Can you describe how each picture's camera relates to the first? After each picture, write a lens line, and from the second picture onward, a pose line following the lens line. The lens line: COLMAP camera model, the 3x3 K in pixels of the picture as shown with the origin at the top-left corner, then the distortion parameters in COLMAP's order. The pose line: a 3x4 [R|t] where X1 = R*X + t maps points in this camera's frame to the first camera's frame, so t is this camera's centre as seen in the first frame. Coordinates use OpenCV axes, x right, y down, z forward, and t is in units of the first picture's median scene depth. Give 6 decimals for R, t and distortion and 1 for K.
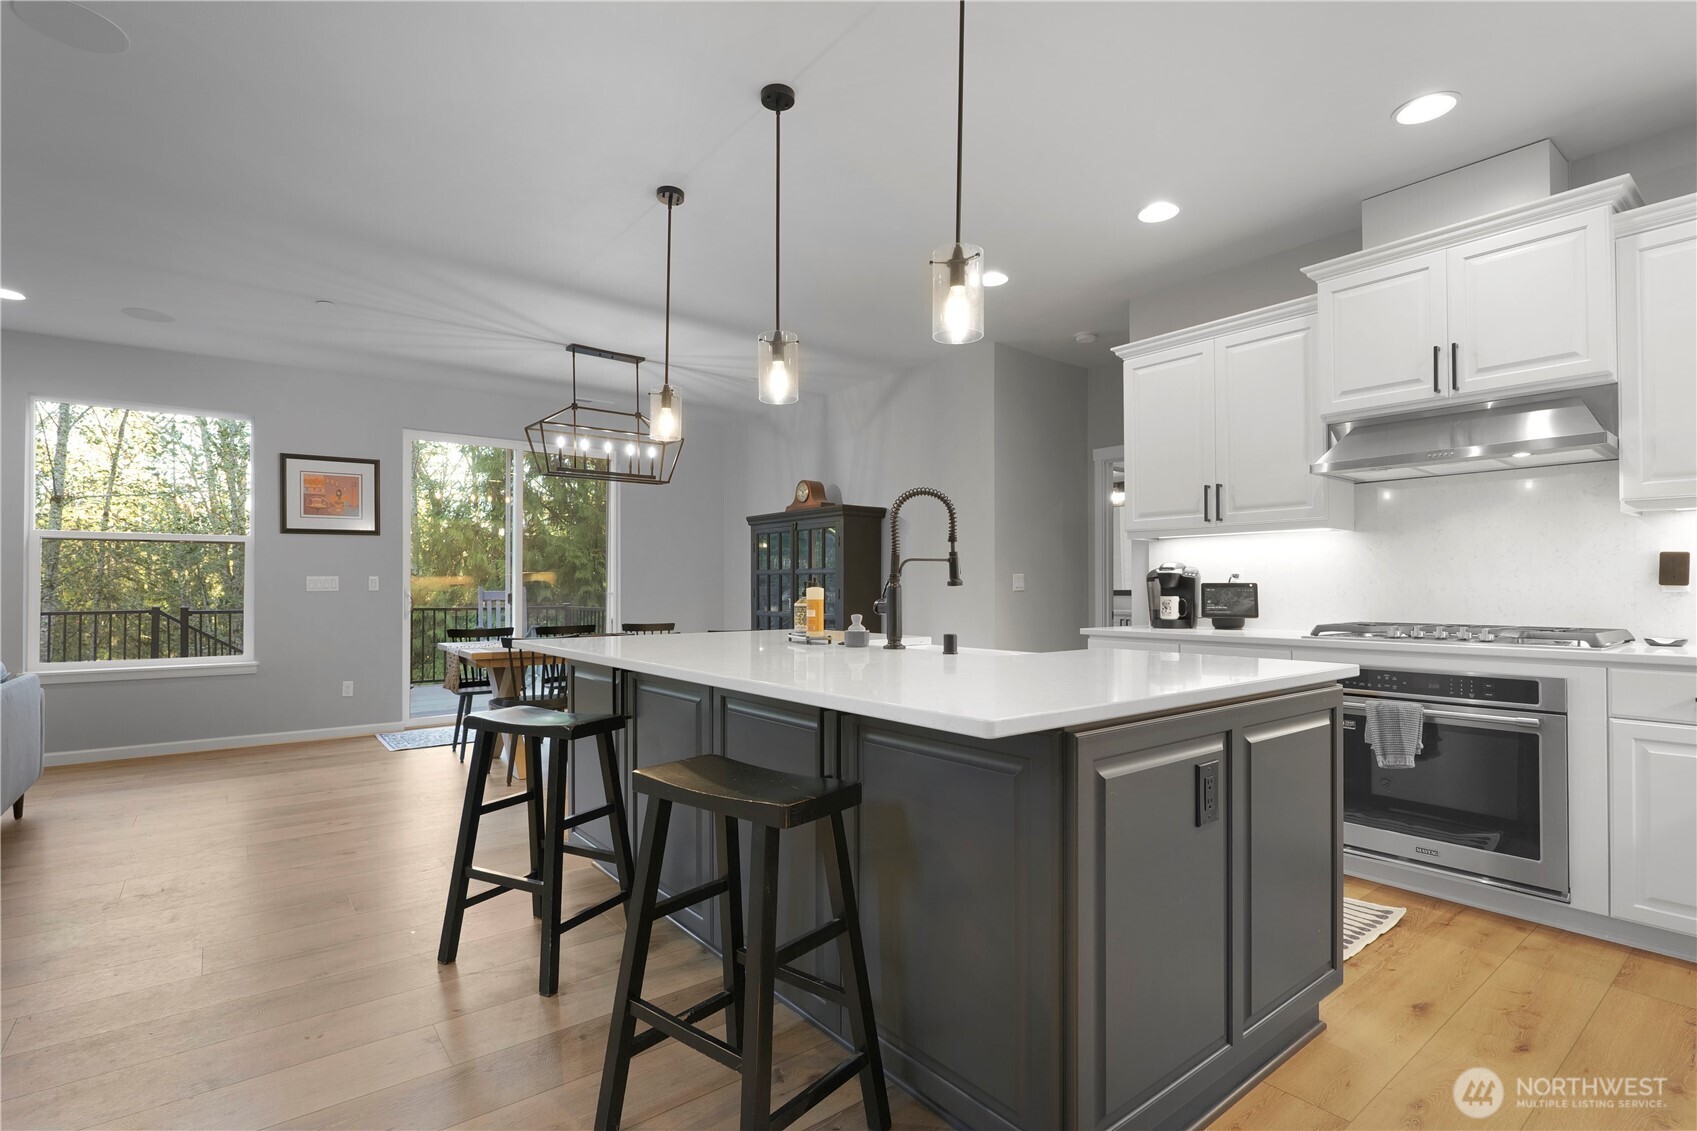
lens RADIAL K [[805.5, 0, 849.5], [0, 805.5, 571.3], [0, 0, 1]] dist [-0.009839, -0.001416]
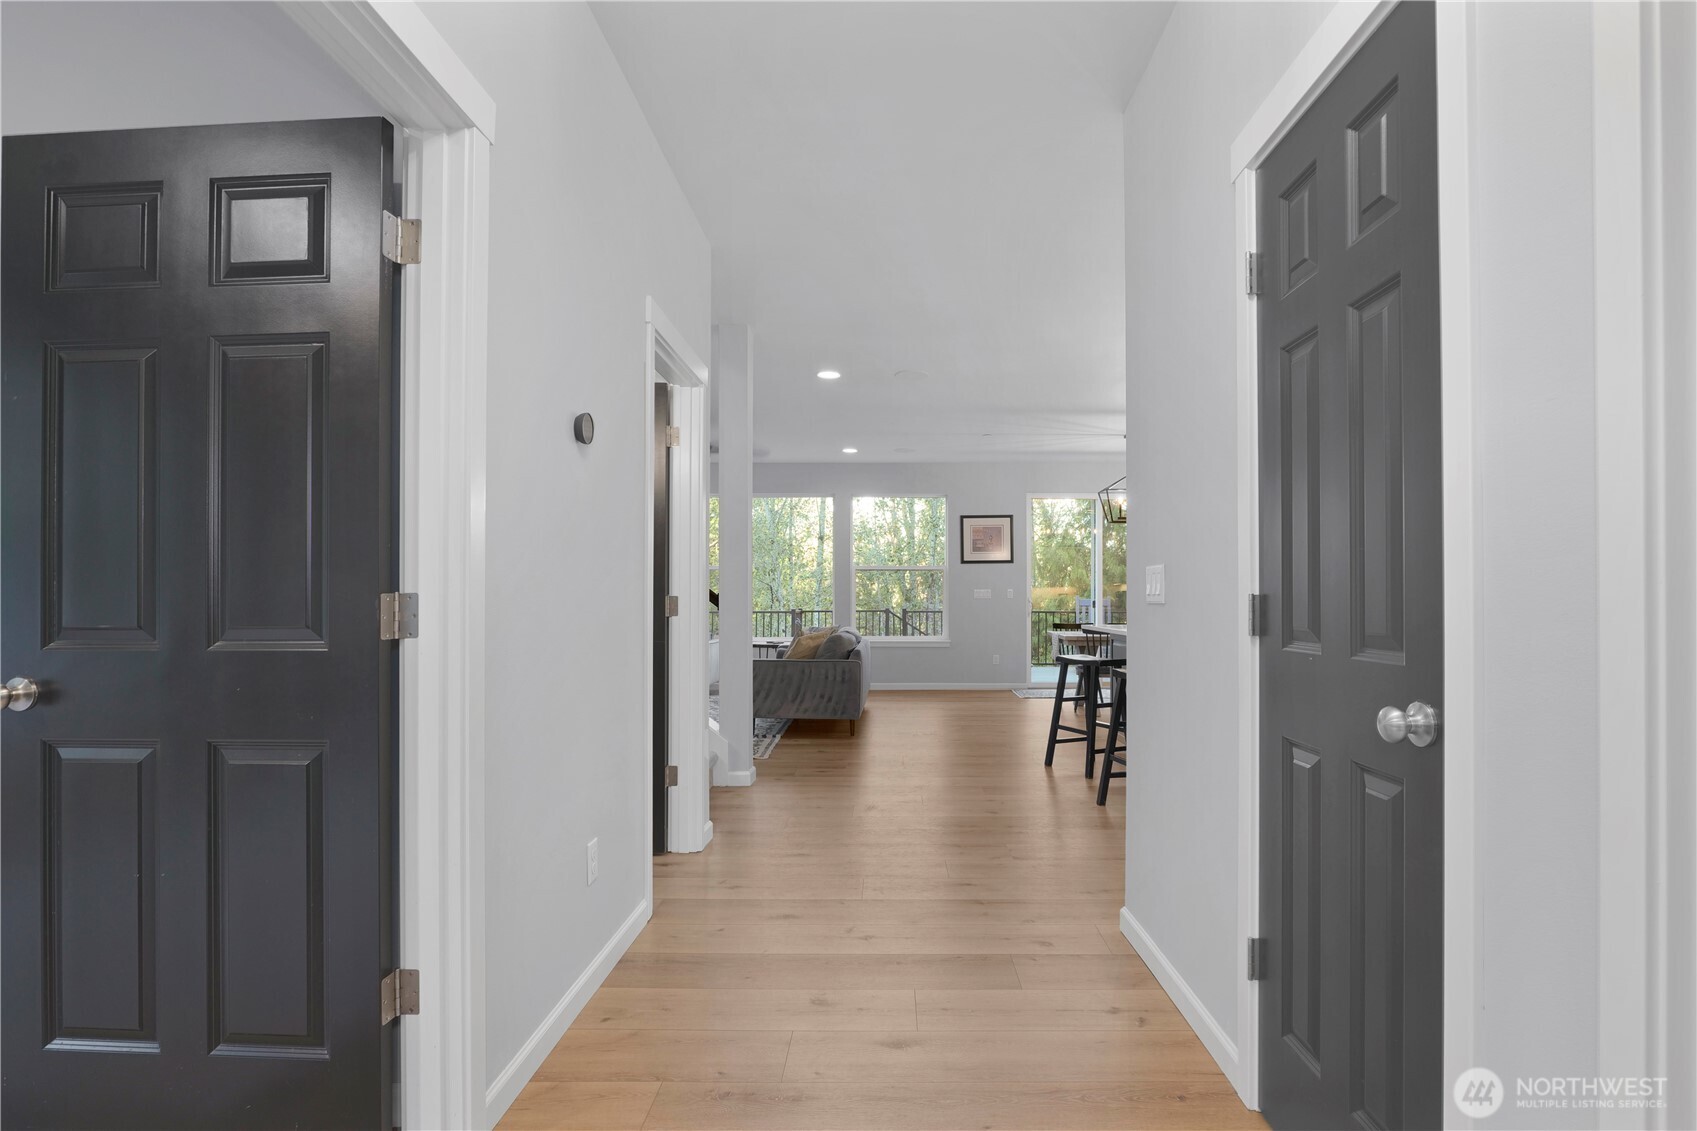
lens RADIAL K [[805.5, 0, 860.8], [0, 805.5, 575.7], [0, 0, 1]] dist [-0.009839, -0.001416]
pose [[0.760874, -0.010541, -0.648813, 0.224142], [0.006872, 0.999943, -0.008187, -0.009062], [0.648863, 0.001771, 0.760903, -0.419052]]
